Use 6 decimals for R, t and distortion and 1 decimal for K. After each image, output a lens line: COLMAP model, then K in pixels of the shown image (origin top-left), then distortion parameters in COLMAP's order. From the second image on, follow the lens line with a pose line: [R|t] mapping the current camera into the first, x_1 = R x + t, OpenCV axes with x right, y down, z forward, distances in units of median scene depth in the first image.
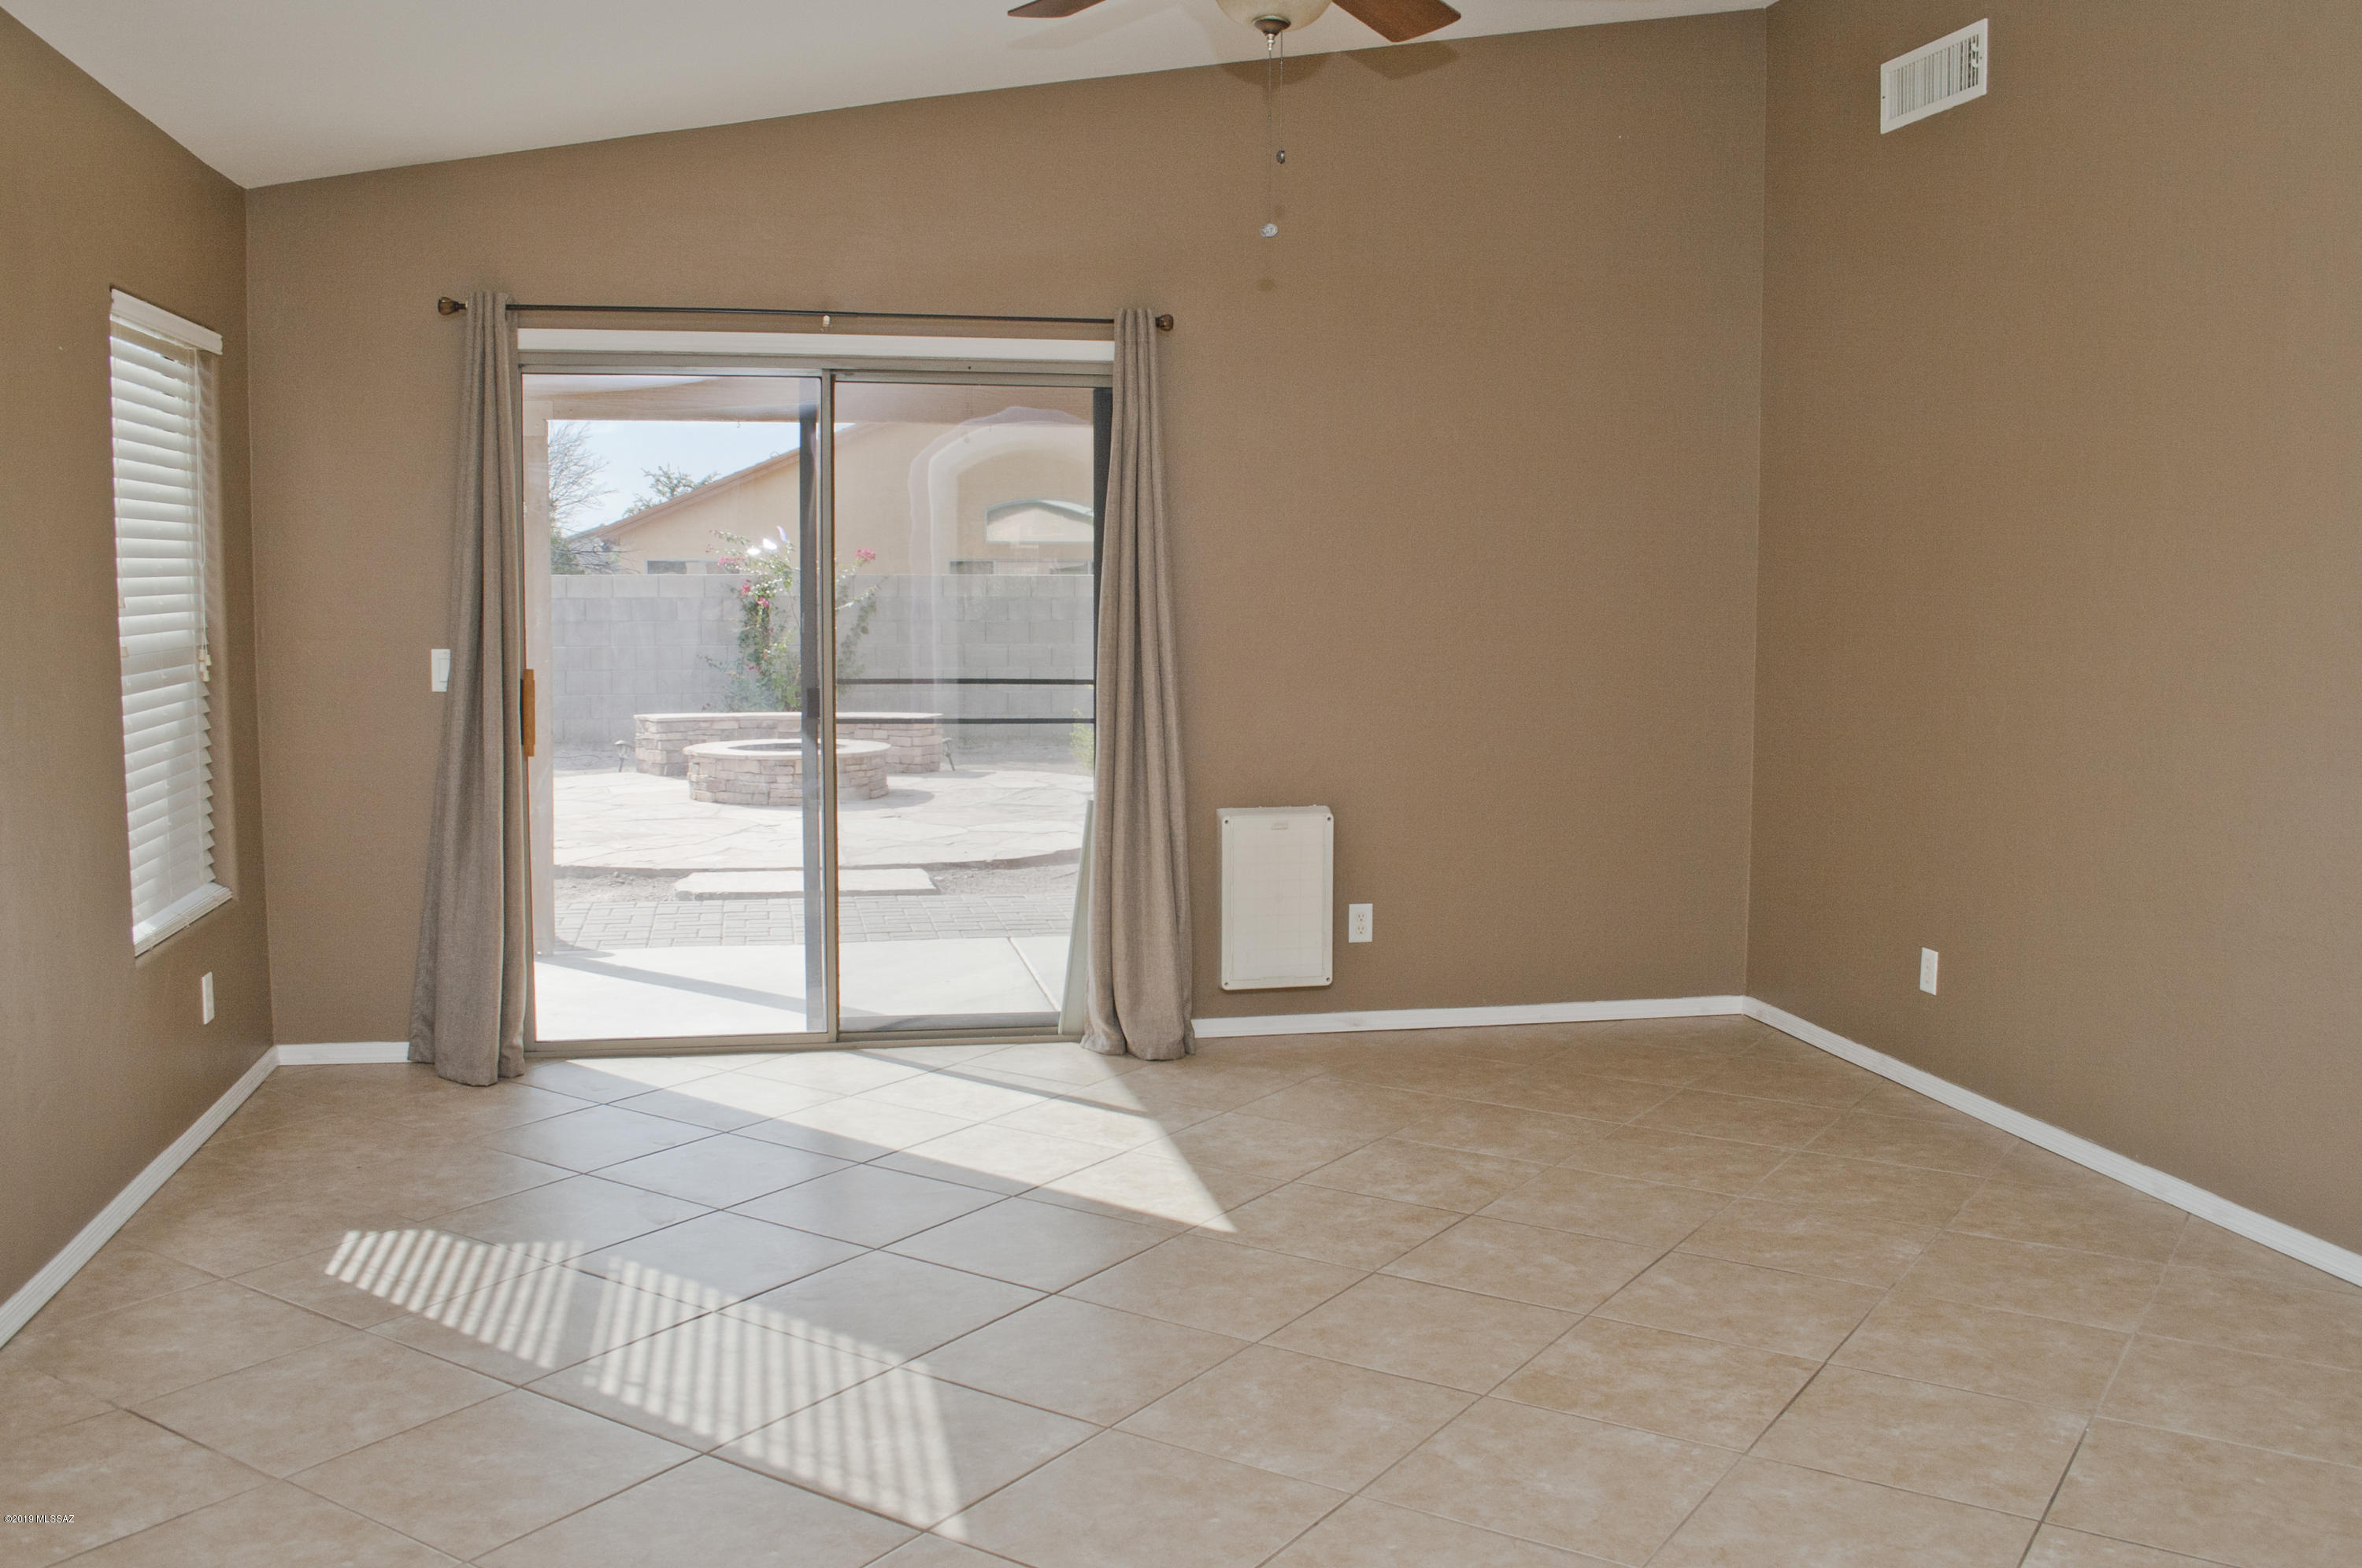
lens RADIAL K [[2012.8, 0, 1180.5], [0, 2012.8, 771.0], [0, 0, 1]] dist [-0.159784, 0.131098]
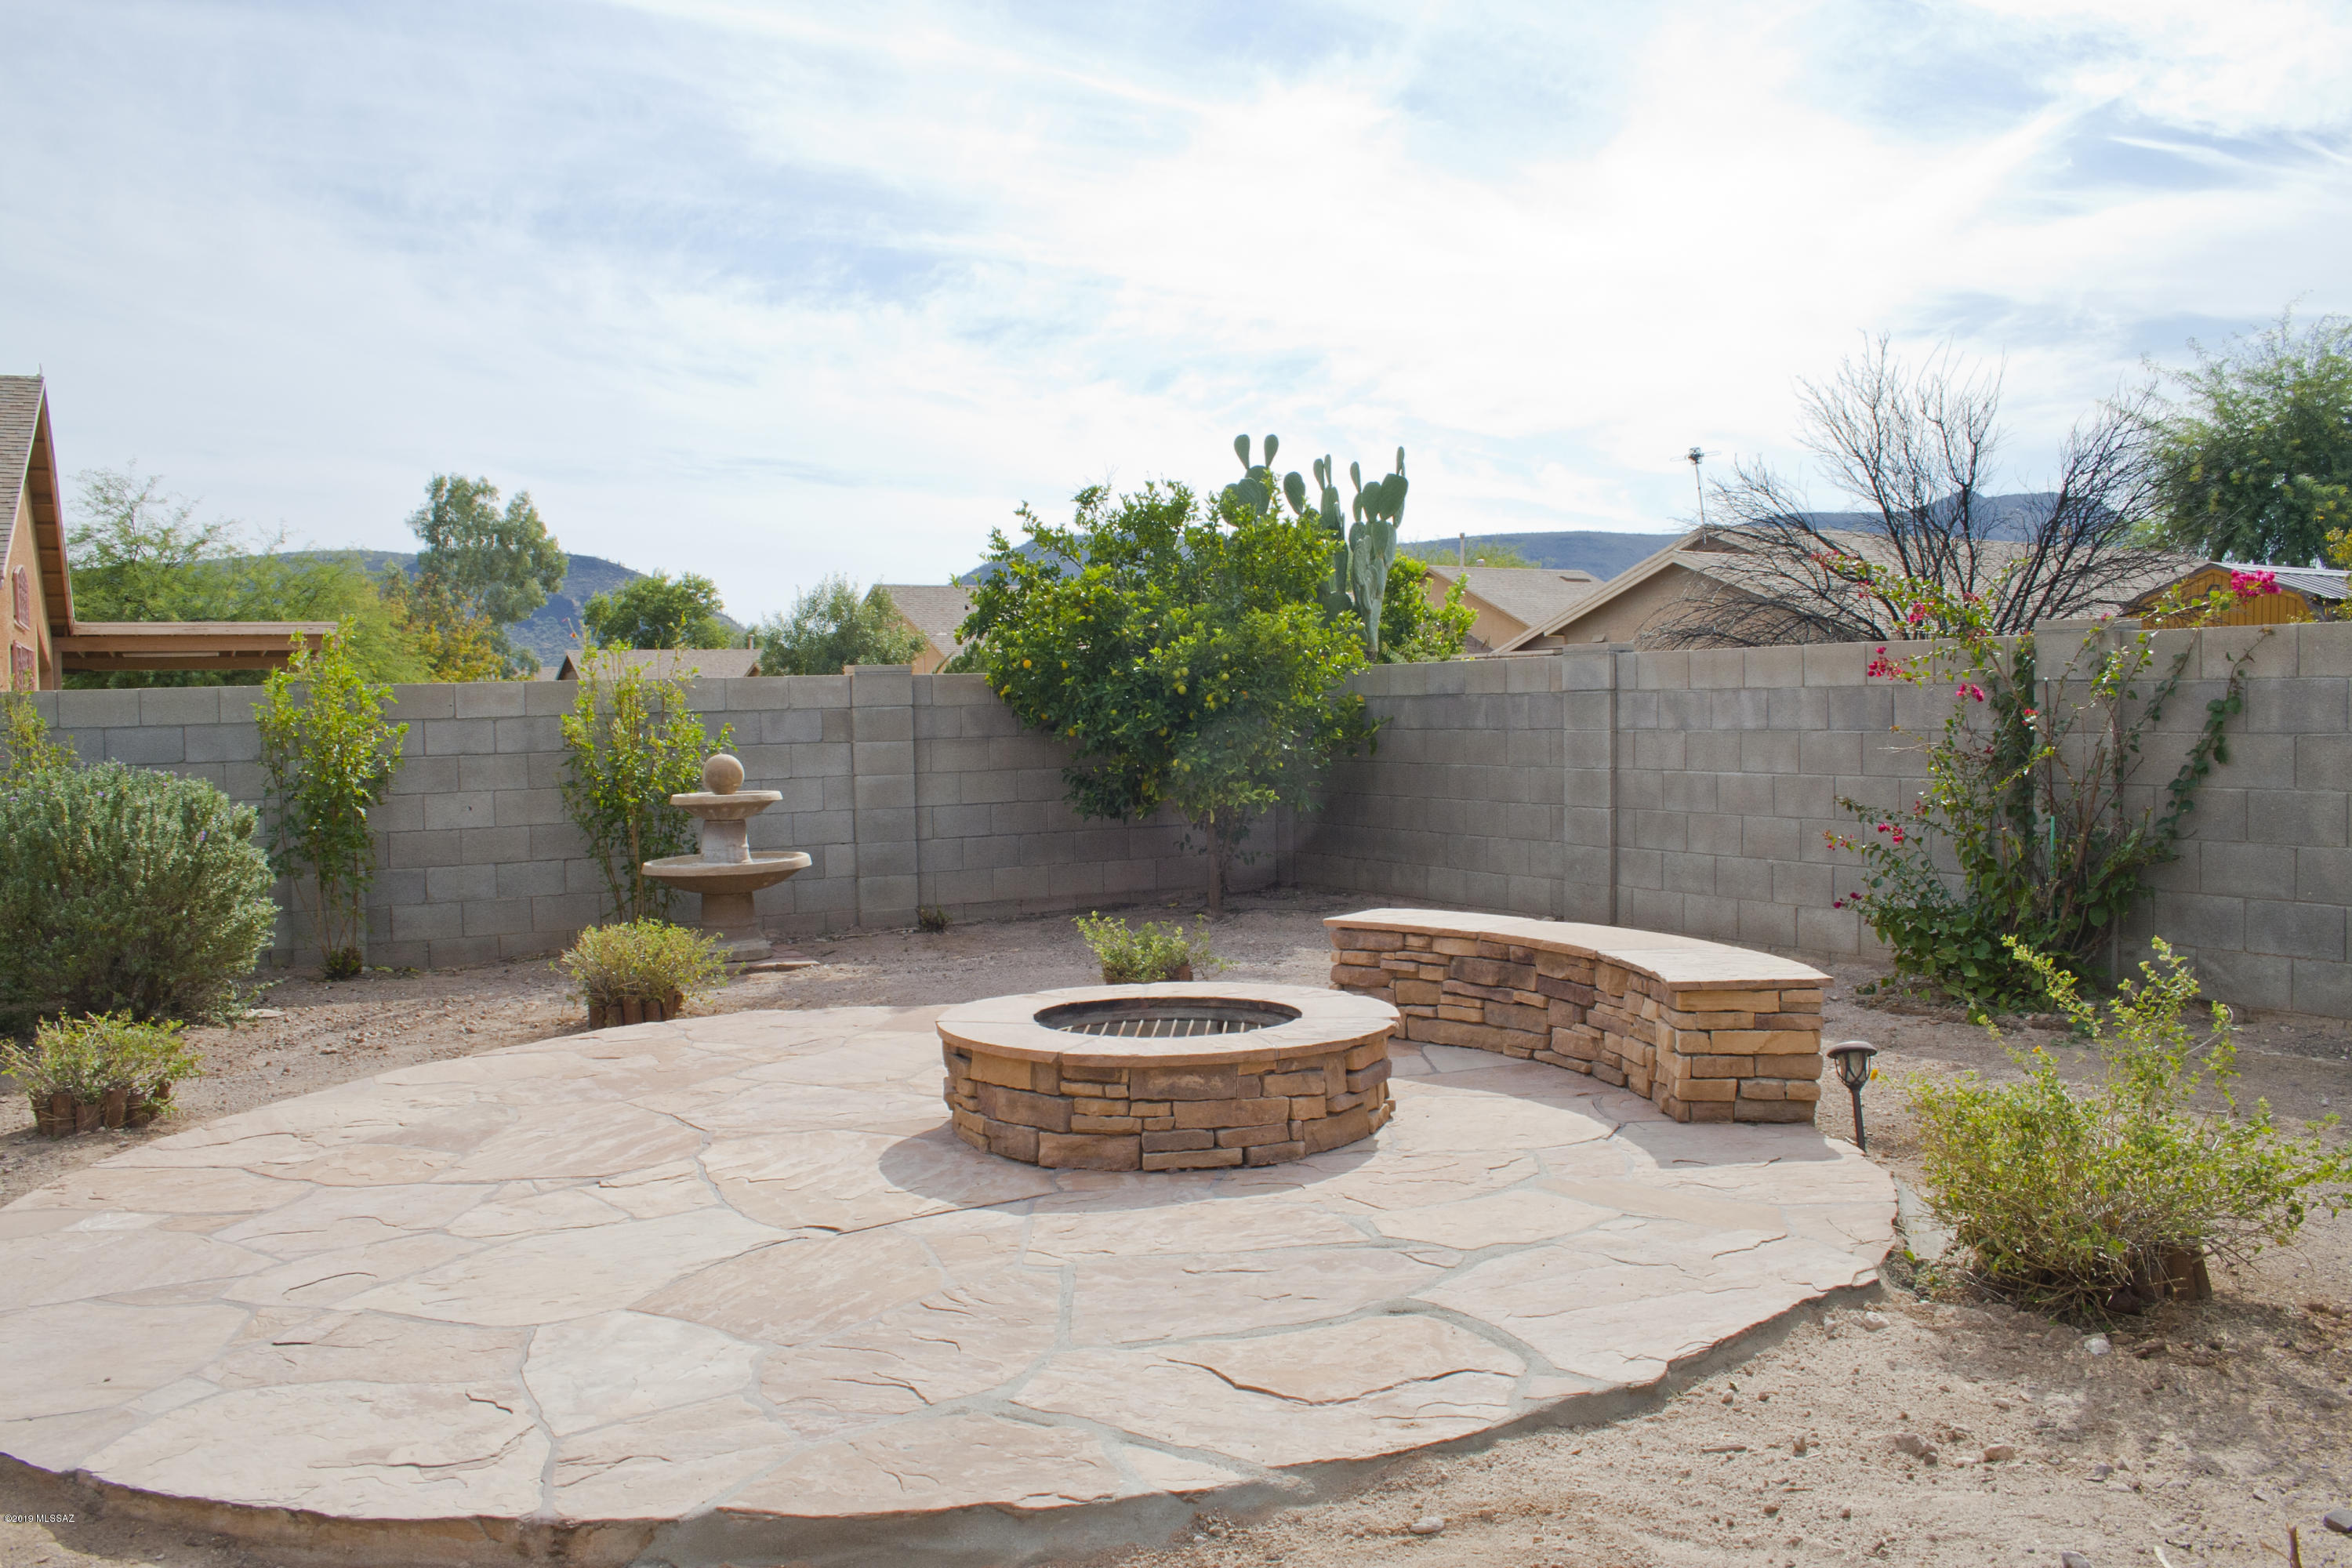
lens RADIAL K [[1932.3, 0, 1135.3], [0, 1932.3, 778.0], [0, 0, 1]] dist [-0.144687, 0.101046]
pose [[0.286725, 0.025540, -0.957672, 0.544397], [-0.070538, 0.997494, 0.005483, -0.169927], [0.955412, 0.065981, 0.287808, 2.203758]]
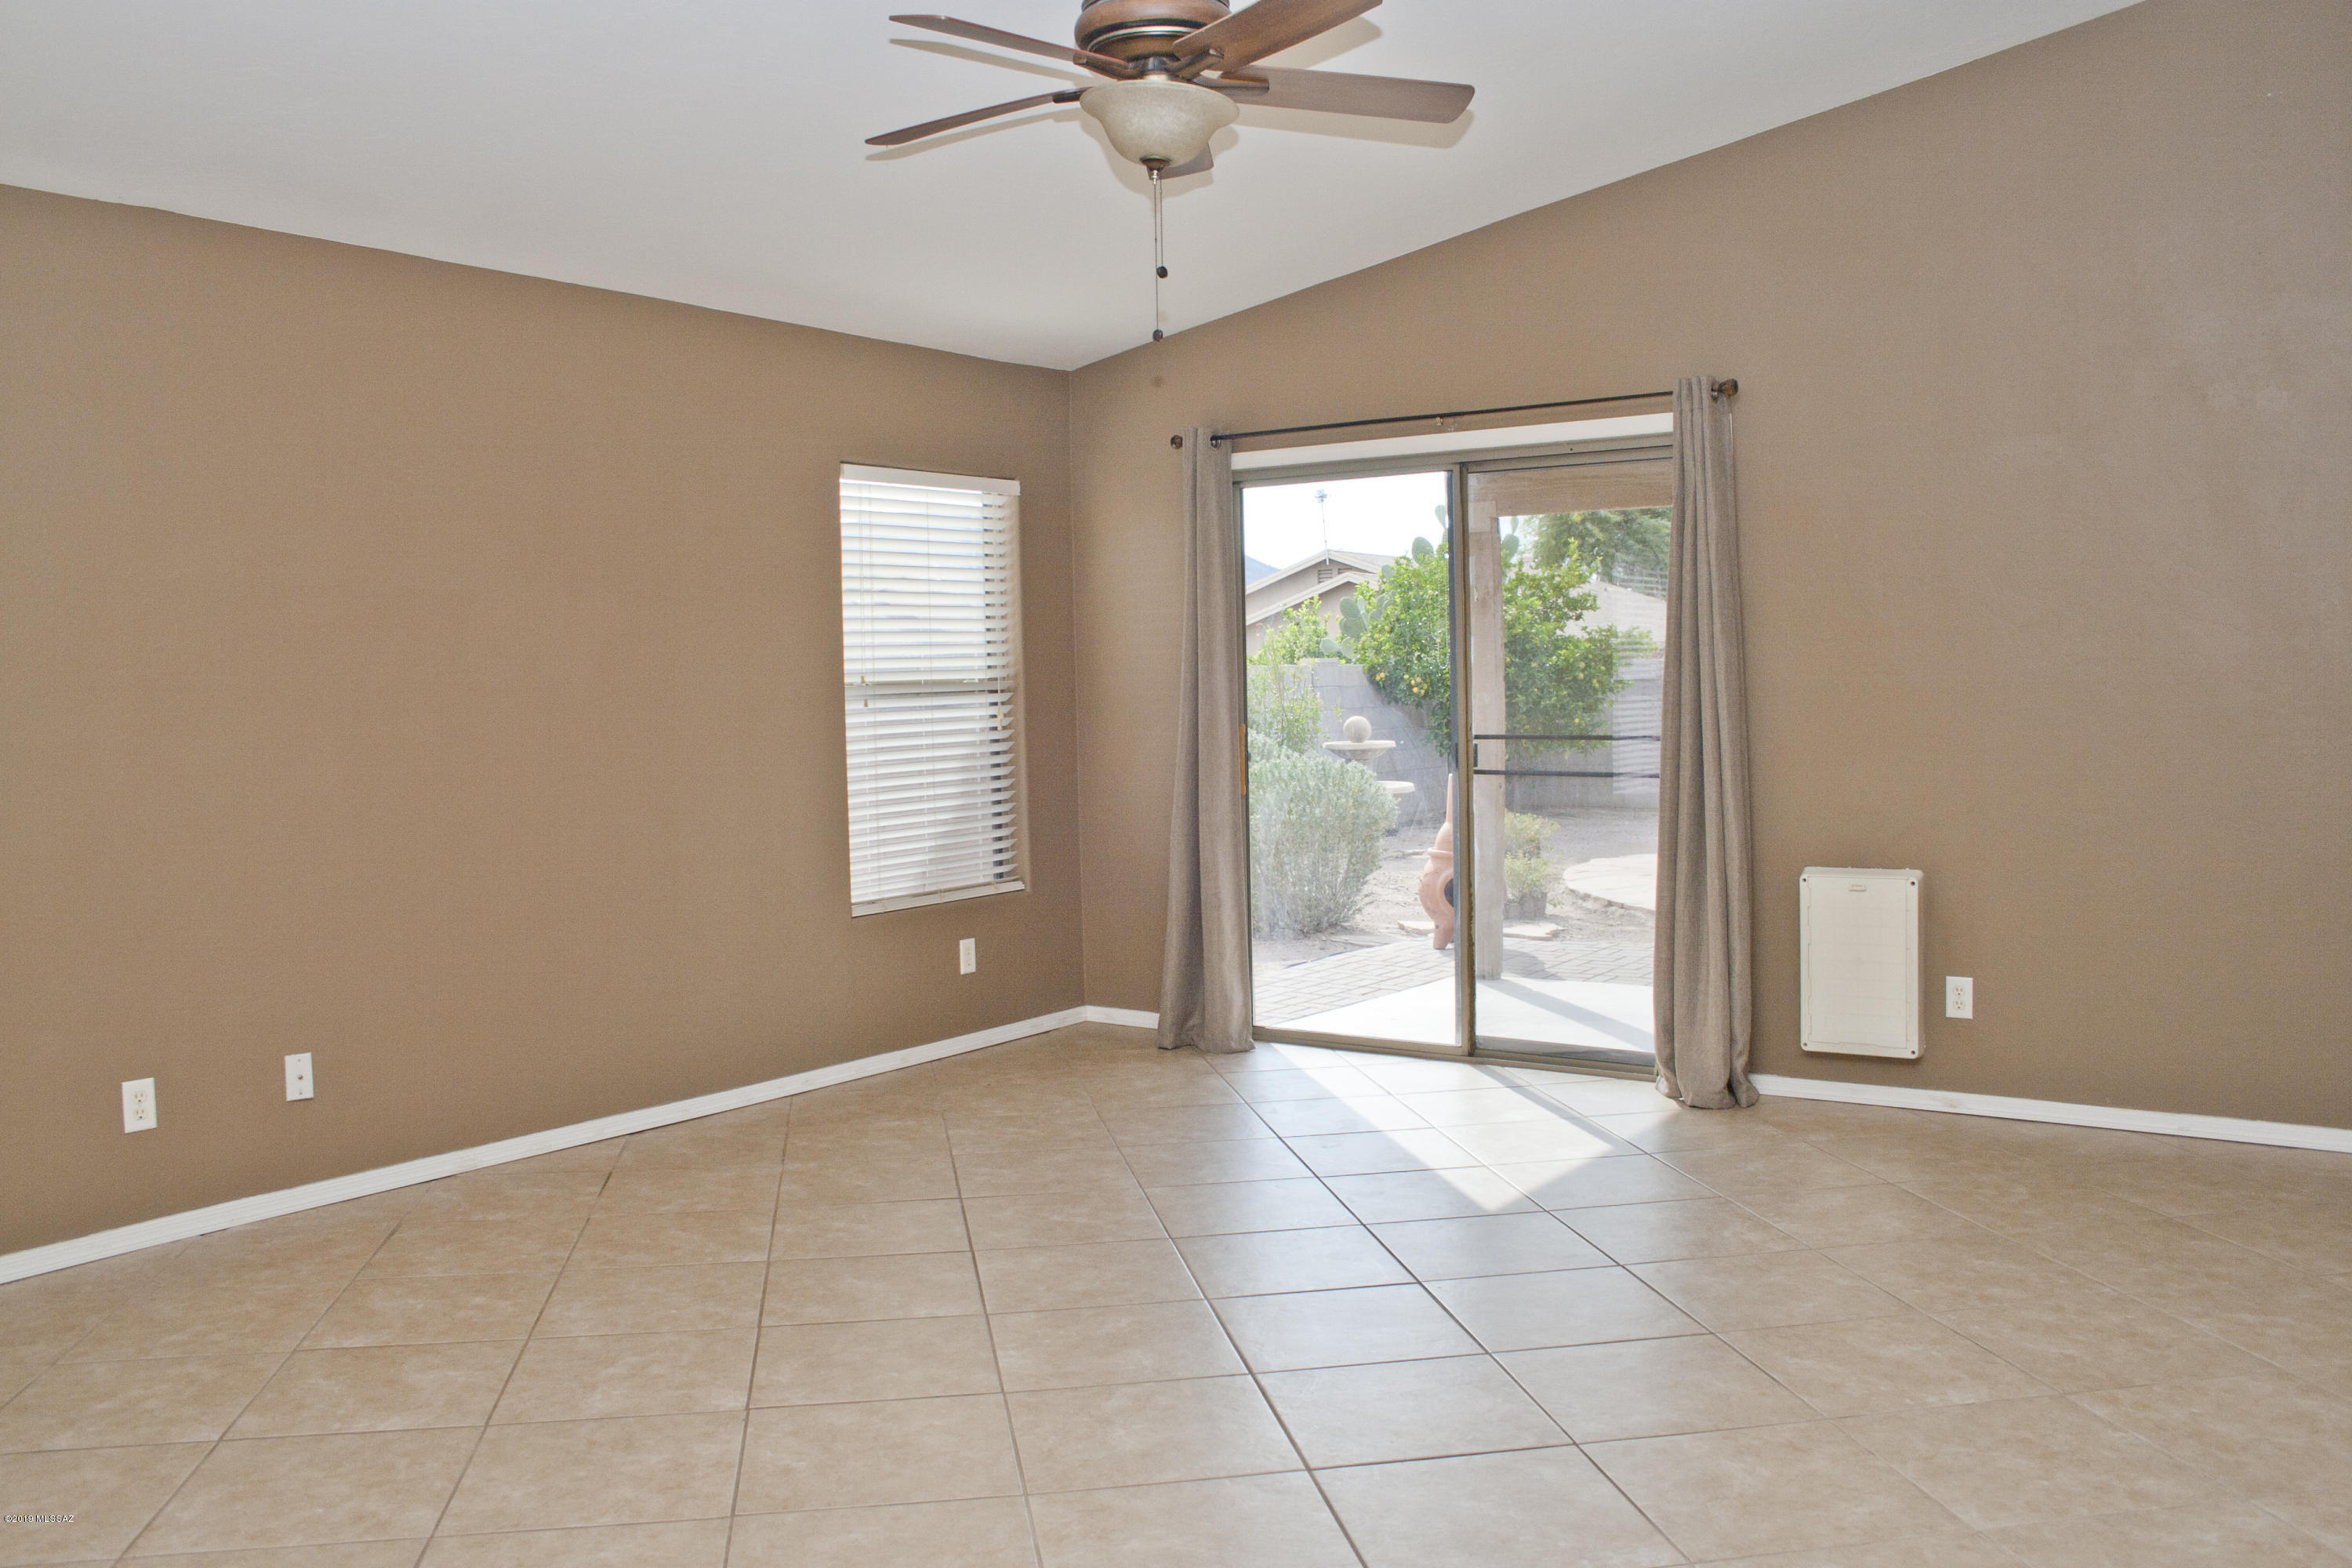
lens RADIAL K [[1909.3, 0, 1214.6], [0, 1909.3, 778.4], [0, 0, 1]] dist [-0.104061, 0.007406]
pose [[0.695249, 0.018715, -0.718525, 0.515472], [-0.045625, 0.998794, -0.018132, 0.005775], [0.717319, 0.045389, 0.695265, 0.147387]]
